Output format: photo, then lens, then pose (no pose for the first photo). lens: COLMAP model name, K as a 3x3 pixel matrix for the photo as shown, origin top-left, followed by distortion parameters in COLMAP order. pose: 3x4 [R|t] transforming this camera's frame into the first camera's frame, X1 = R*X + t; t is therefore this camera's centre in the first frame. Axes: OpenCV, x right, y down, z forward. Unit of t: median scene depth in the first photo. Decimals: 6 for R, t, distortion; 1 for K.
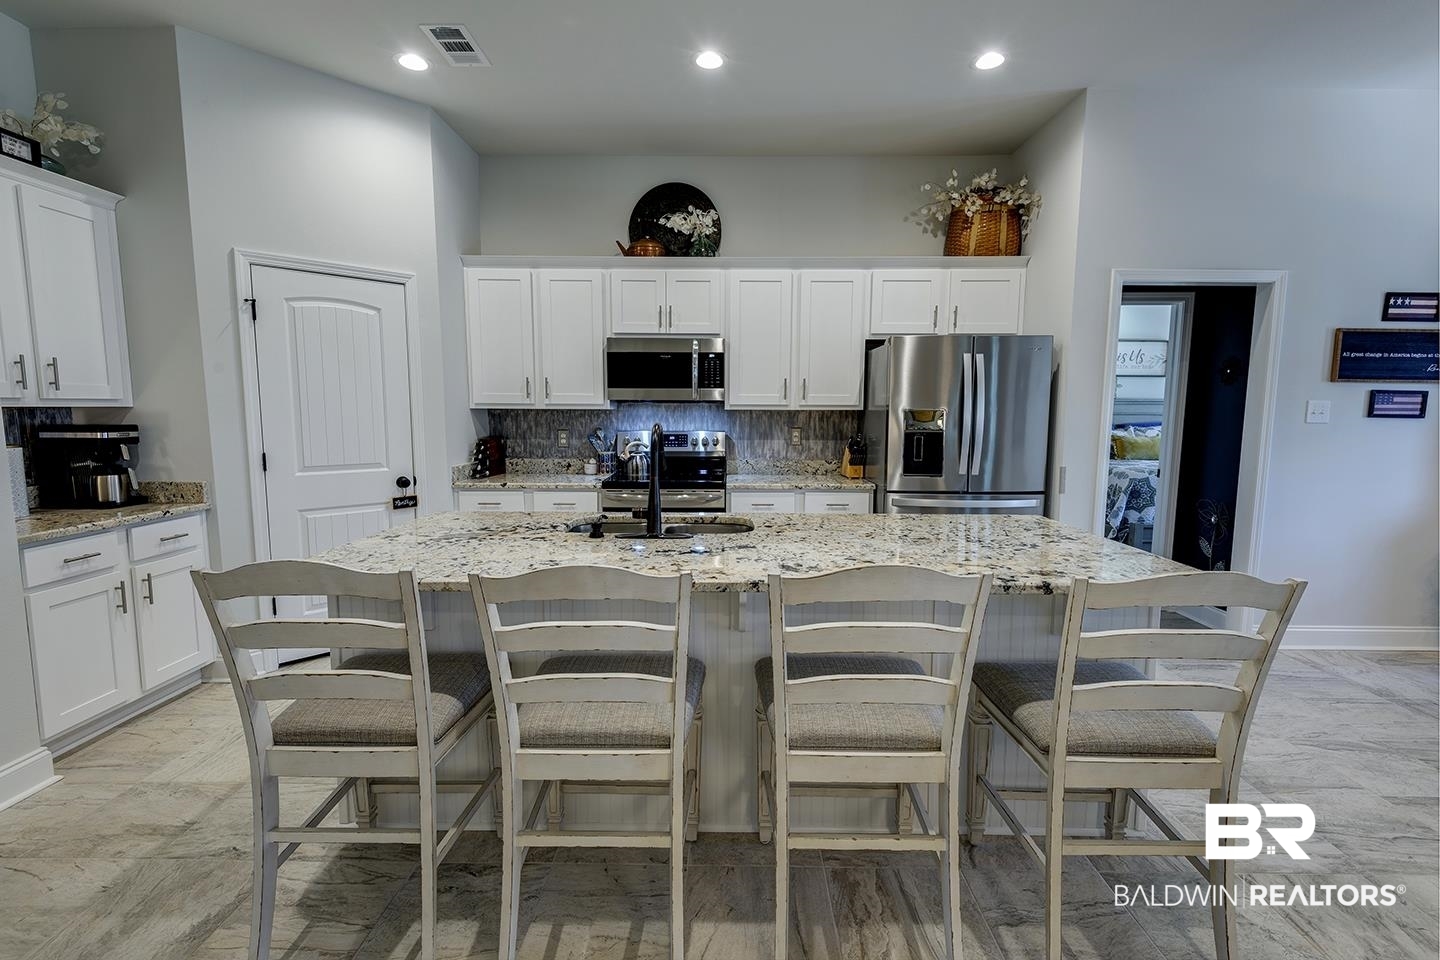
lens RADIAL K [[654.3, 0, 738.4], [0, 654.3, 481.5], [0, 0, 1]] dist [0.012098, -0.008023]
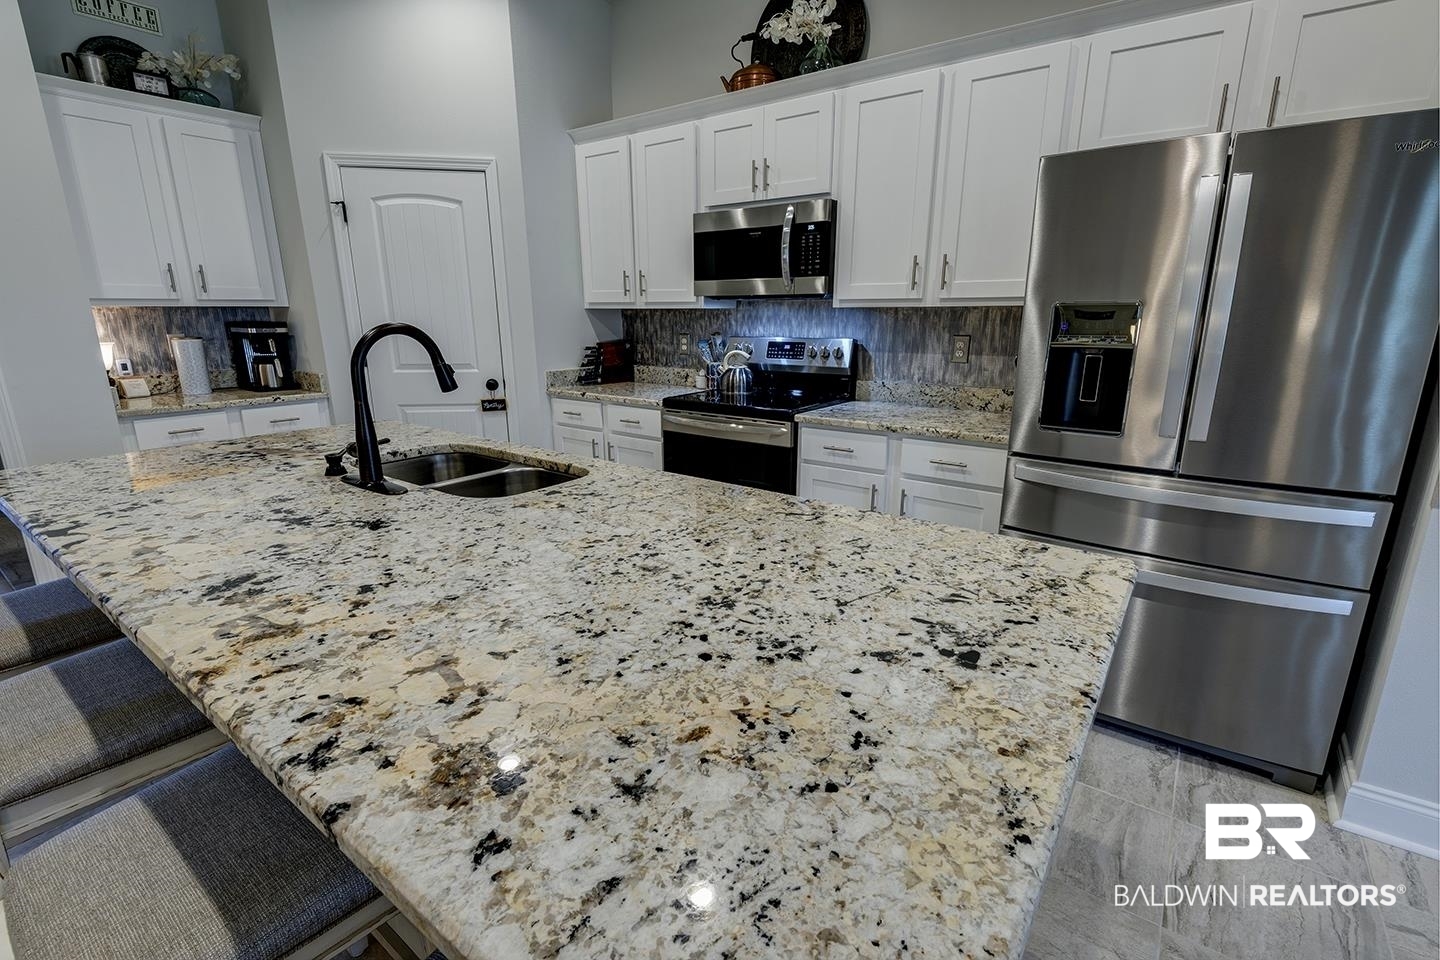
lens RADIAL K [[654.3, 0, 726.2], [0, 654.3, 485.0], [0, 0, 1]] dist [0.012098, -0.008023]
pose [[0.799844, 0.149887, -0.581191, 0.327894], [-0.063414, 0.984000, 0.166499, -0.032504], [0.596848, -0.096318, 0.796552, 0.359869]]
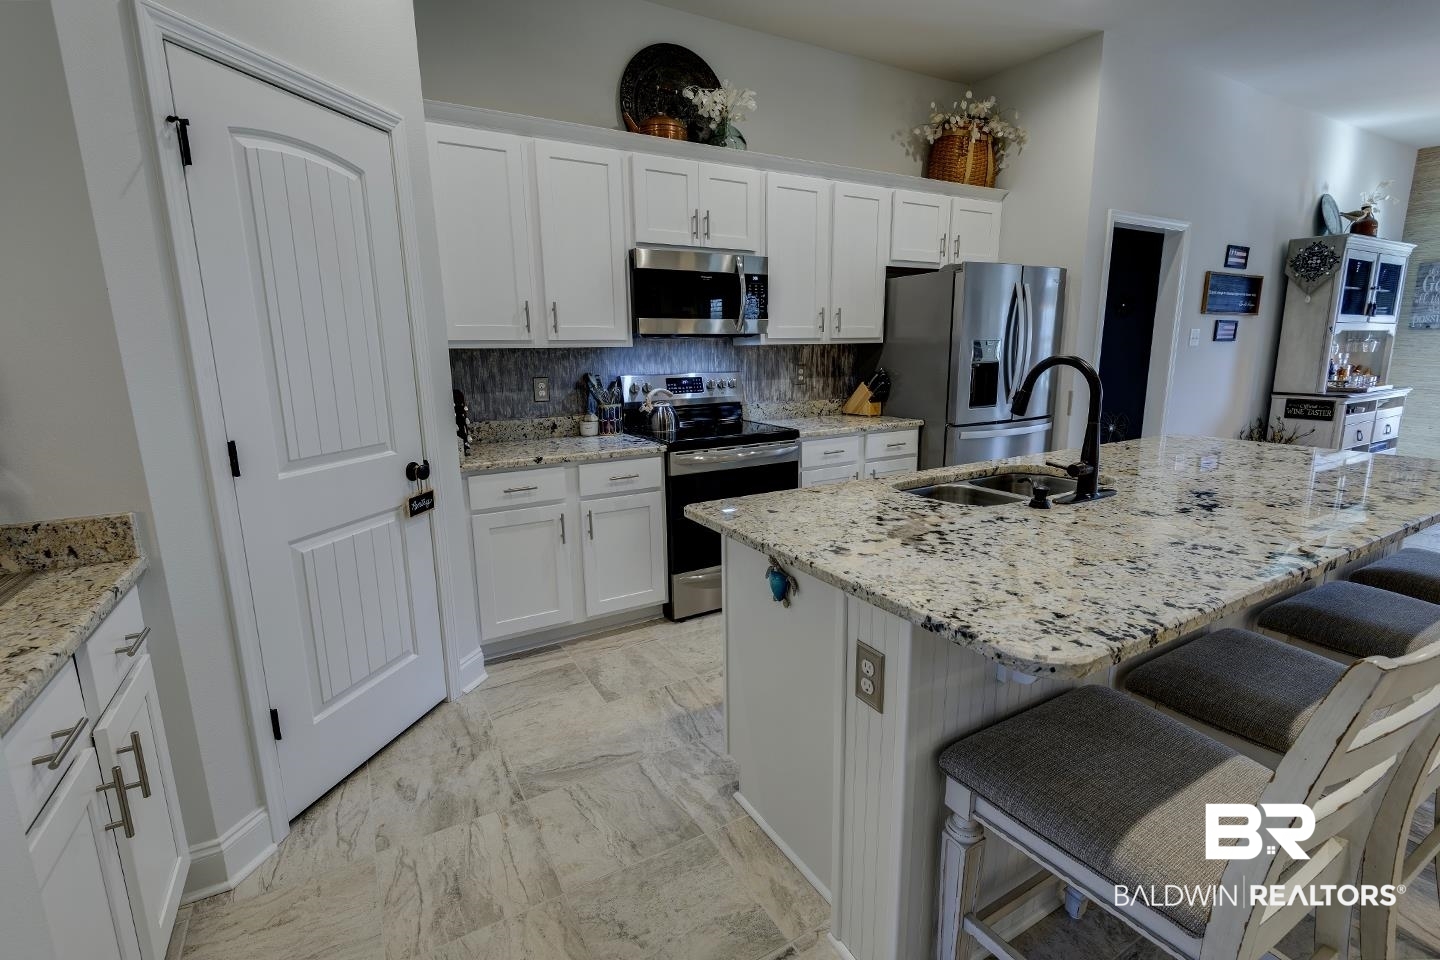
lens RADIAL K [[654.3, 0, 733.1], [0, 654.3, 484.0], [0, 0, 1]] dist [0.012098, -0.008023]
pose [[0.863972, -0.120306, 0.488958, -0.491615], [0.074594, 0.990904, 0.112002, -0.029903], [-0.497985, -0.060293, 0.865087, 0.282138]]
